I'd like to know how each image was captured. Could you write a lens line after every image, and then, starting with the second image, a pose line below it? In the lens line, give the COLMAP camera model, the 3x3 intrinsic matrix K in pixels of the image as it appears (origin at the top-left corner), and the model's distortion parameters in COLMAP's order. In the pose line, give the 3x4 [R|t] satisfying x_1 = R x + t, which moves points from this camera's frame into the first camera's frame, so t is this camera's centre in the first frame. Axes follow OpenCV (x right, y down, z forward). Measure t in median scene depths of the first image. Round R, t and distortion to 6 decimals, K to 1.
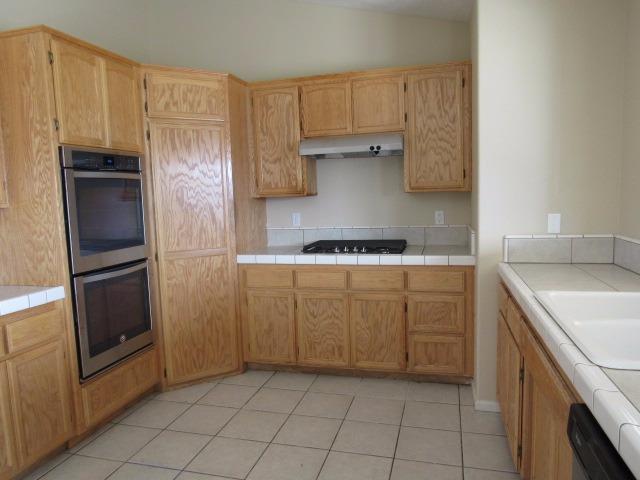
lens RADIAL K [[456.1, 0, 320.0], [0, 456.1, 240.0], [0, 0, 1]] dist [-0.030663, 0.004340]
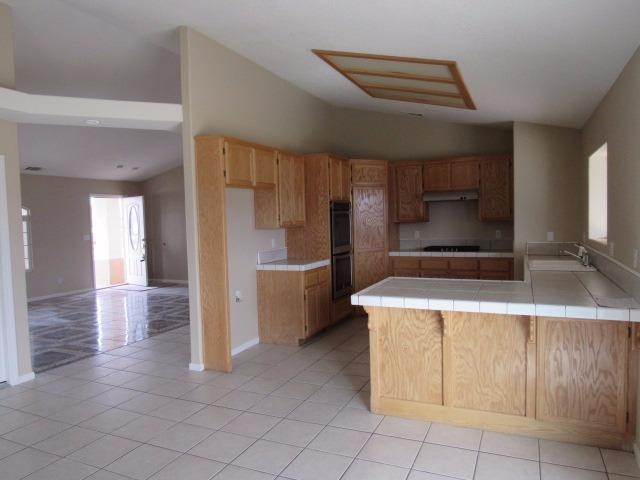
lens RADIAL K [[456.1, 0, 320.0], [0, 456.1, 240.0], [0, 0, 1]] dist [-0.030663, 0.004340]
pose [[0.987351, 0.016470, -0.157689, -0.176928], [-0.023940, 0.998673, -0.045590, 0.082729], [0.156729, 0.048789, 0.986436, -1.023127]]
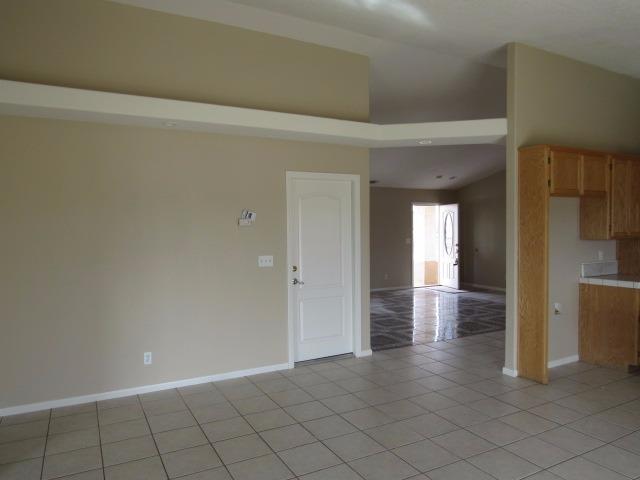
lens RADIAL K [[456.1, 0, 320.0], [0, 456.1, 240.0], [0, 0, 1]] dist [-0.030663, 0.004340]
pose [[0.690571, 0.048711, -0.721623, -0.169038], [-0.089766, 0.995788, -0.018686, 0.083577], [0.717673, 0.077681, 0.692034, -1.145073]]
